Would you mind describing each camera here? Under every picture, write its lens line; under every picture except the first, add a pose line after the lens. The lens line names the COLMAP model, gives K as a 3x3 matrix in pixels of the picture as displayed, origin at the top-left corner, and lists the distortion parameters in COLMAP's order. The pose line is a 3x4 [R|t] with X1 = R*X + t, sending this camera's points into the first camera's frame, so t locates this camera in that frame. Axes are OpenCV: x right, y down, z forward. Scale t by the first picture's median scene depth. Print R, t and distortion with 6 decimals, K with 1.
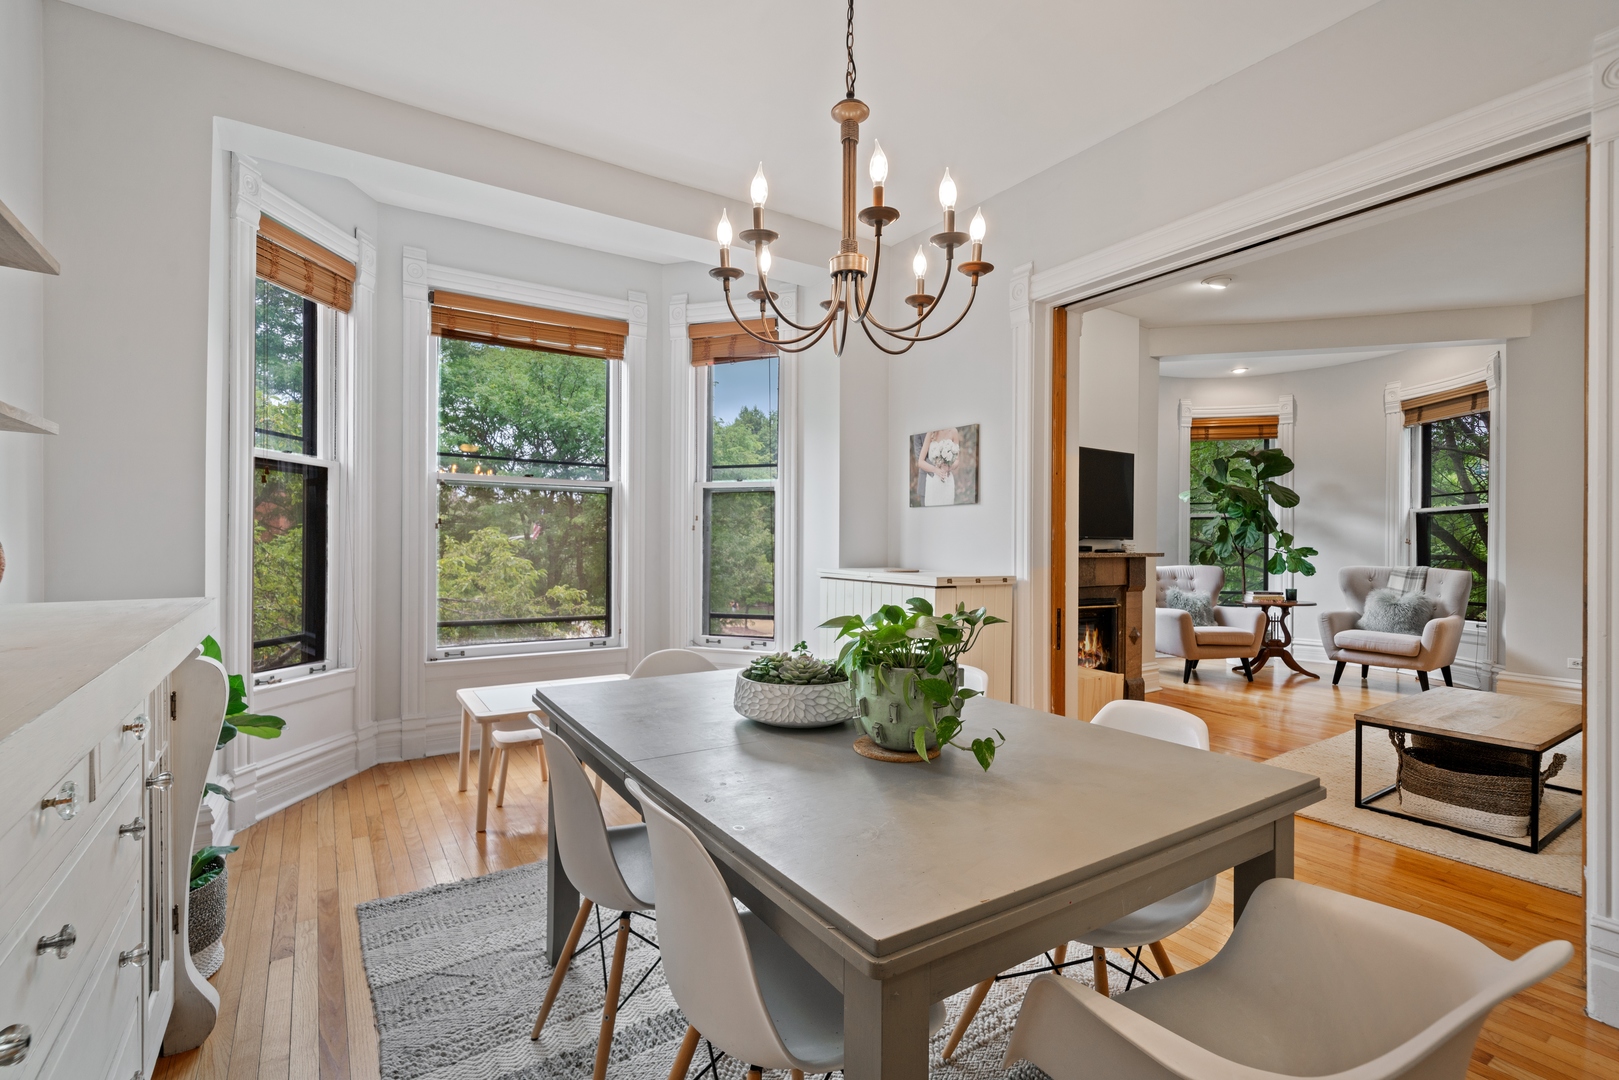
lens RADIAL K [[722.1, 0, 806.7], [0, 722.1, 543.9], [0, 0, 1]] dist [0.000268, 0.000333]
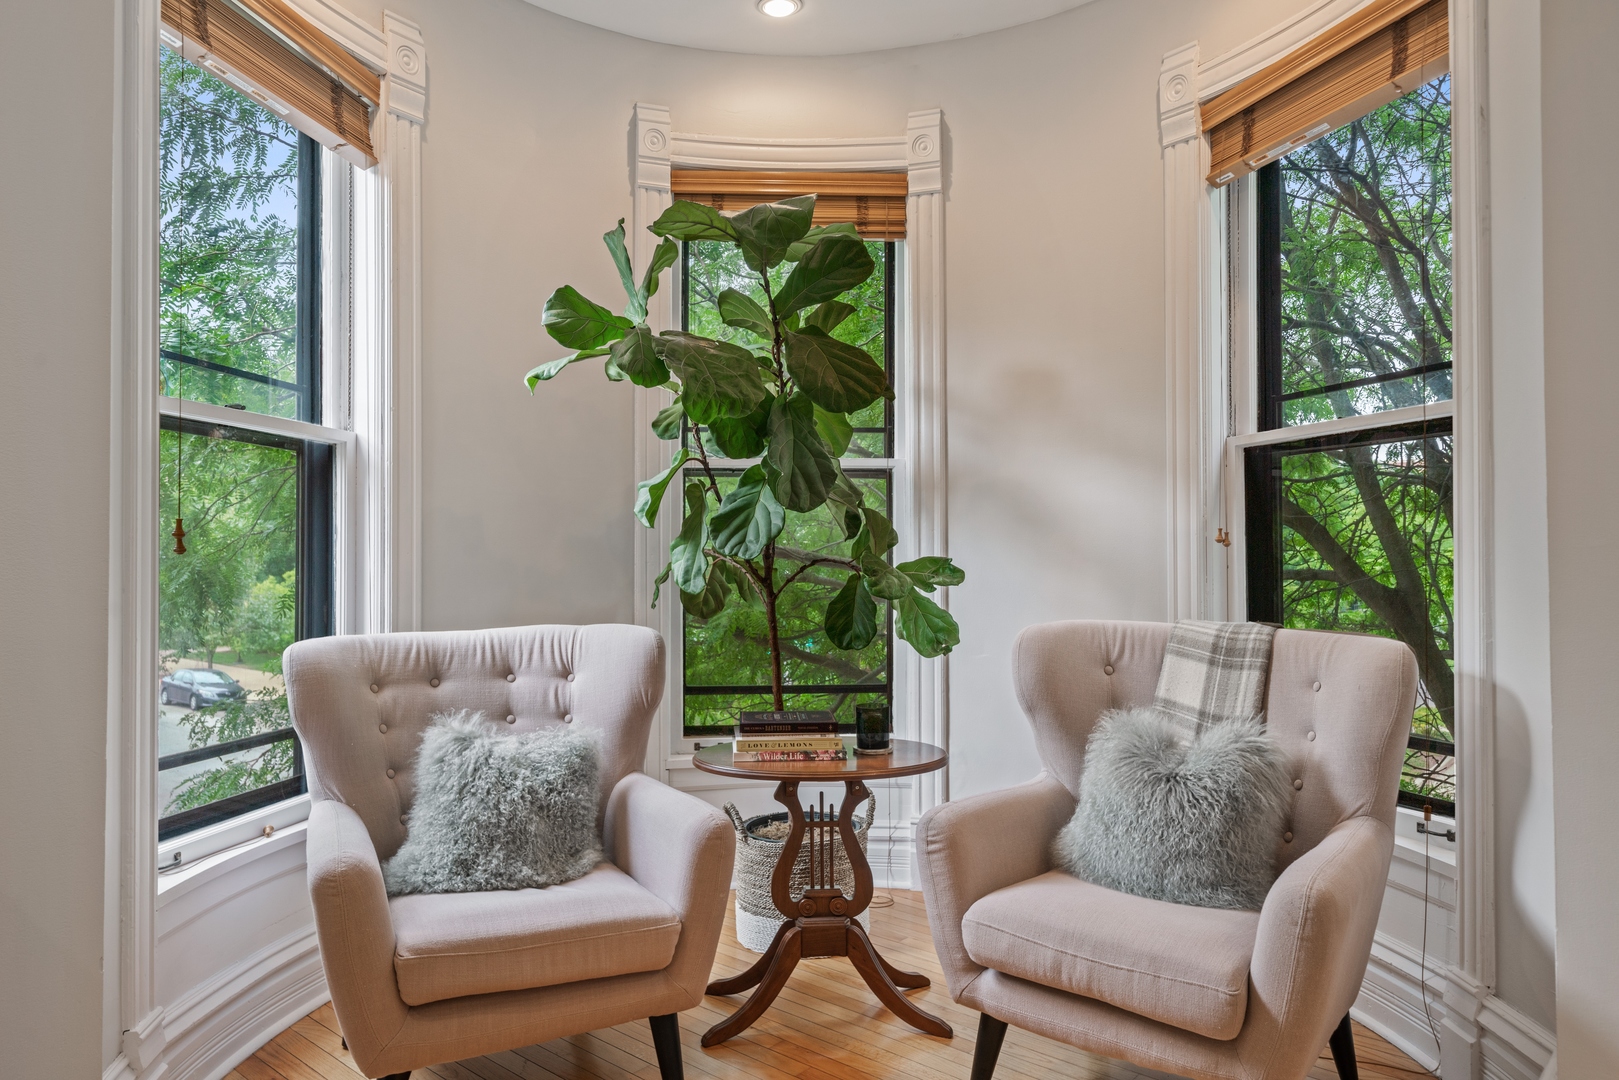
lens RADIAL K [[1073.9, 0, 801.1], [0, 1073.9, 534.2], [0, 0, 1]] dist [0.000870, 0.000056]
pose [[0.958556, -0.003376, 0.284885, 0.546548], [0.008000, 0.999854, -0.015069, 0.001585], [-0.284793, 0.016724, 0.958443, 0.630876]]
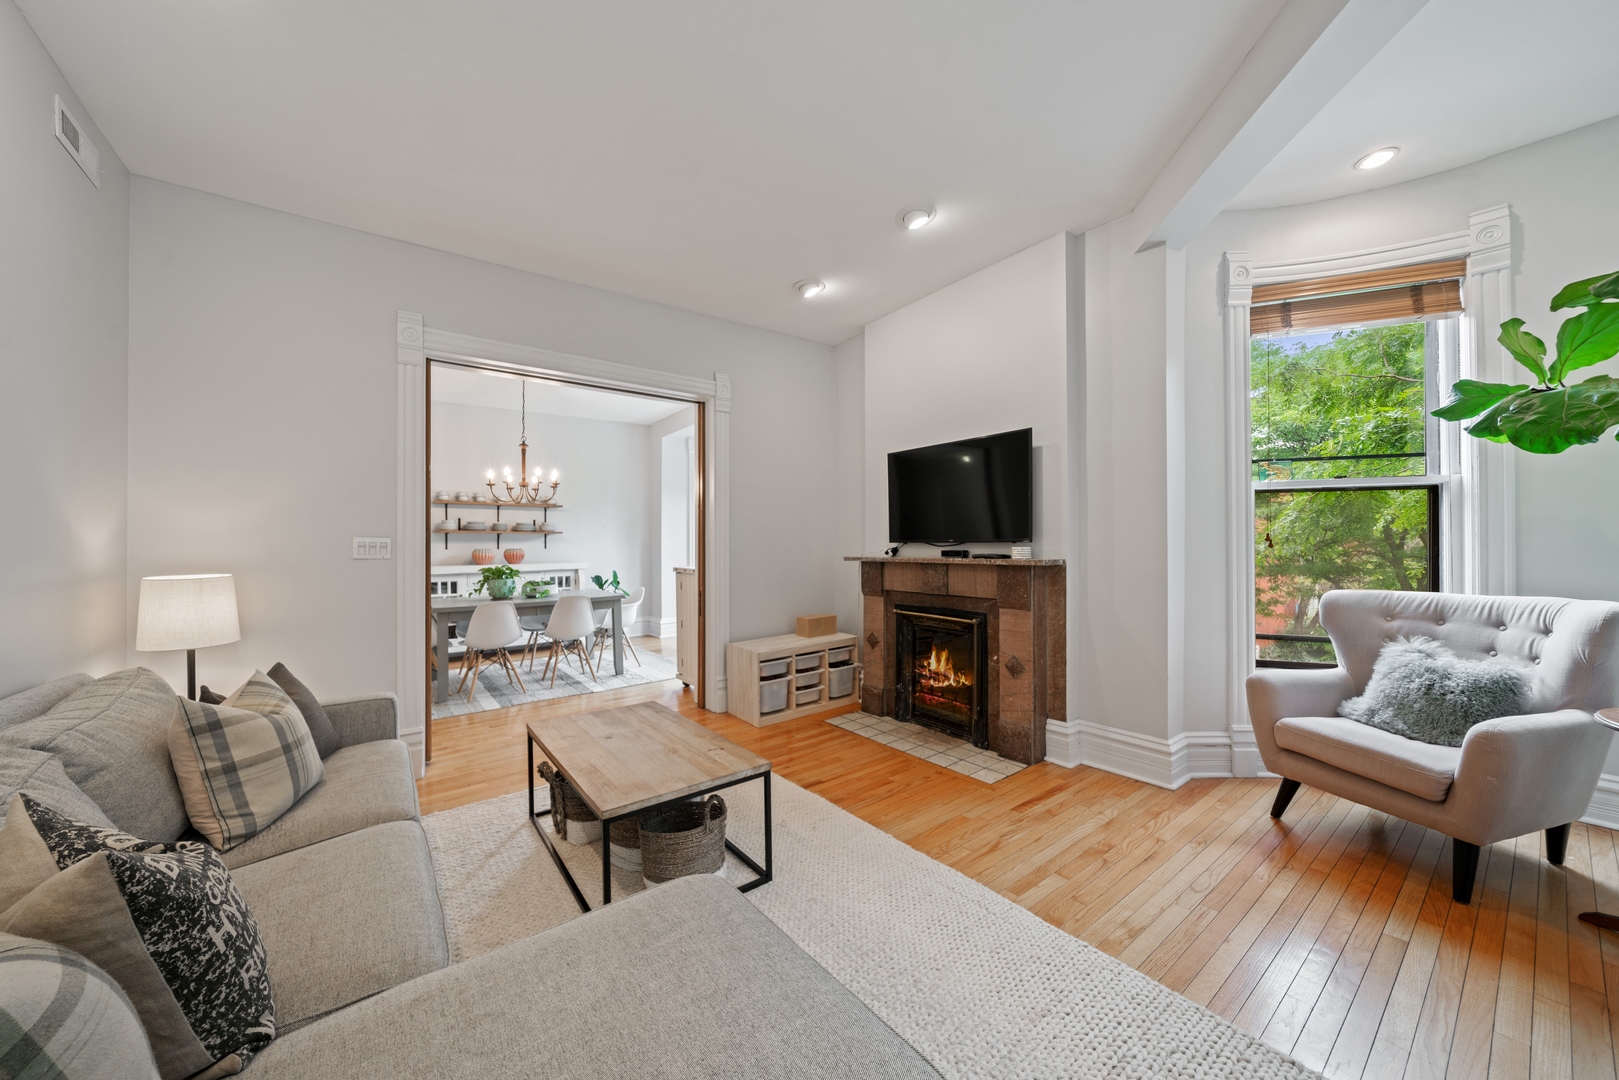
lens RADIAL K [[572.3, 0, 809.5], [0, 572.3, 540.0], [0, 0, 1]] dist [0.000423, 0.000036]
pose [[0.074633, -0.016106, -0.997081, 0.887400], [0.007407, 0.999851, -0.015596, -0.000377], [0.997184, -0.006222, 0.074741, 0.625818]]
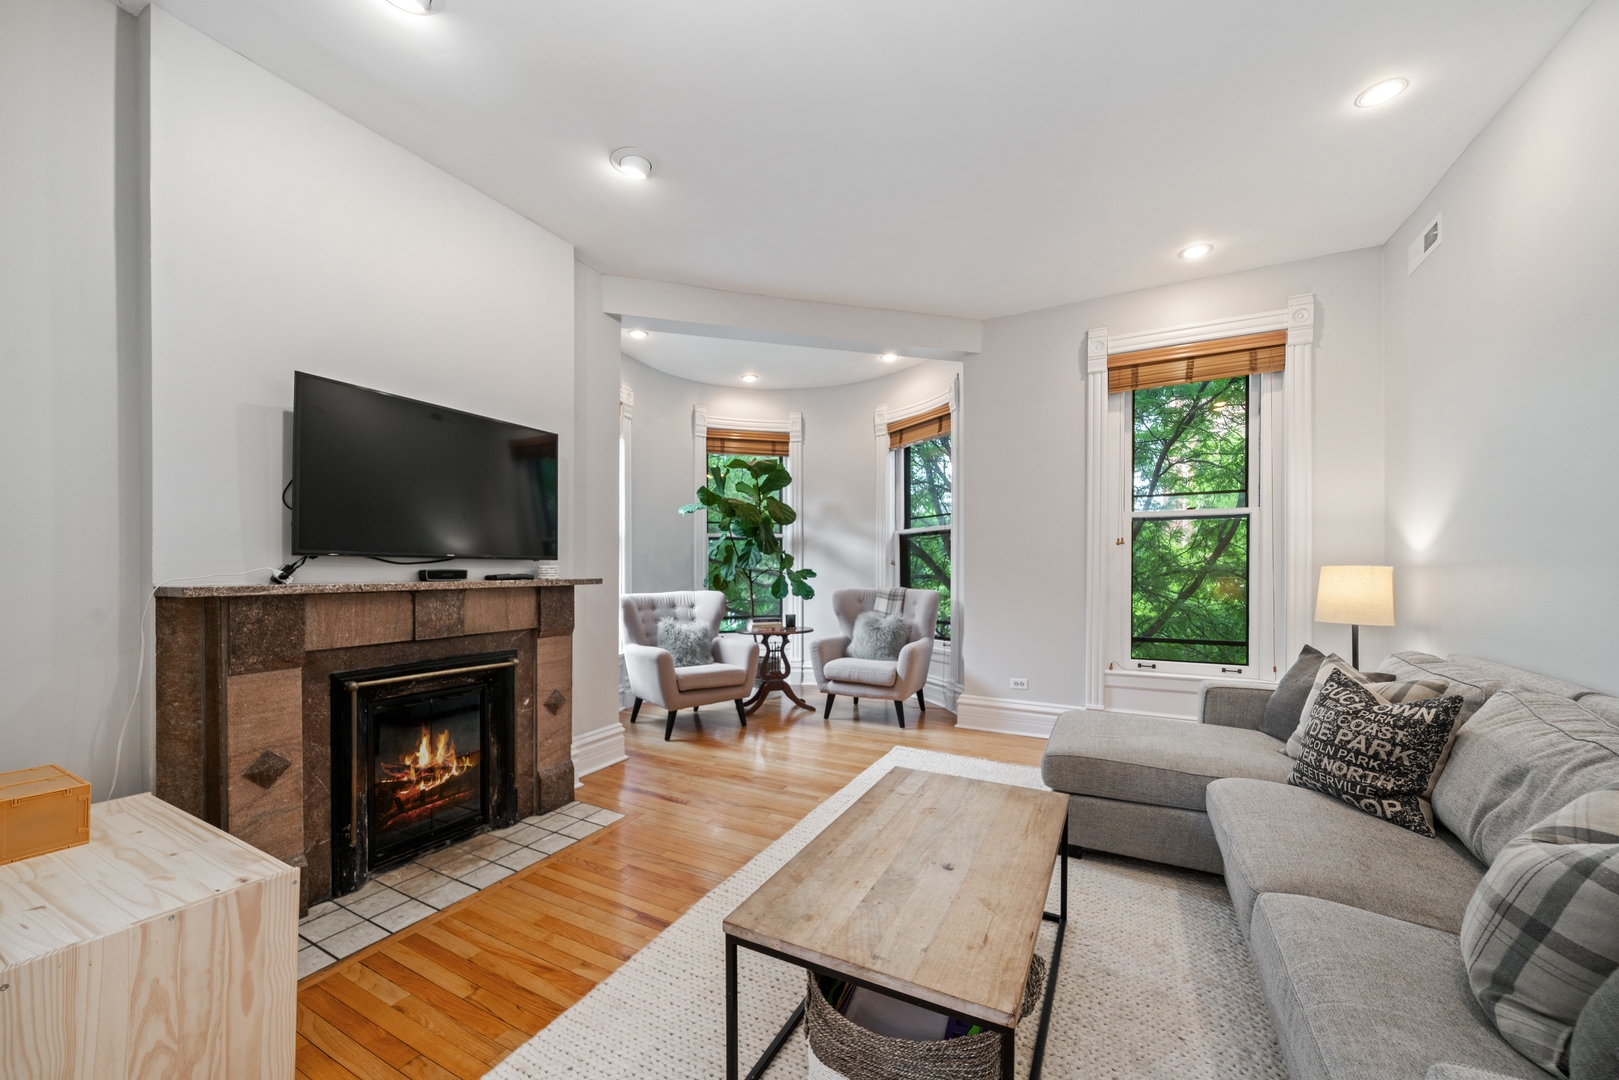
lens RADIAL K [[607.2, 0, 806.0], [0, 607.2, 569.9], [0, 0, 1]] dist [-0.000022, -0.000009]
pose [[0.871831, -0.008890, 0.489727, 0.324133], [0.007062, 0.999959, 0.005581, 0.001557], [-0.489756, -0.001407, 0.871858, 0.332439]]
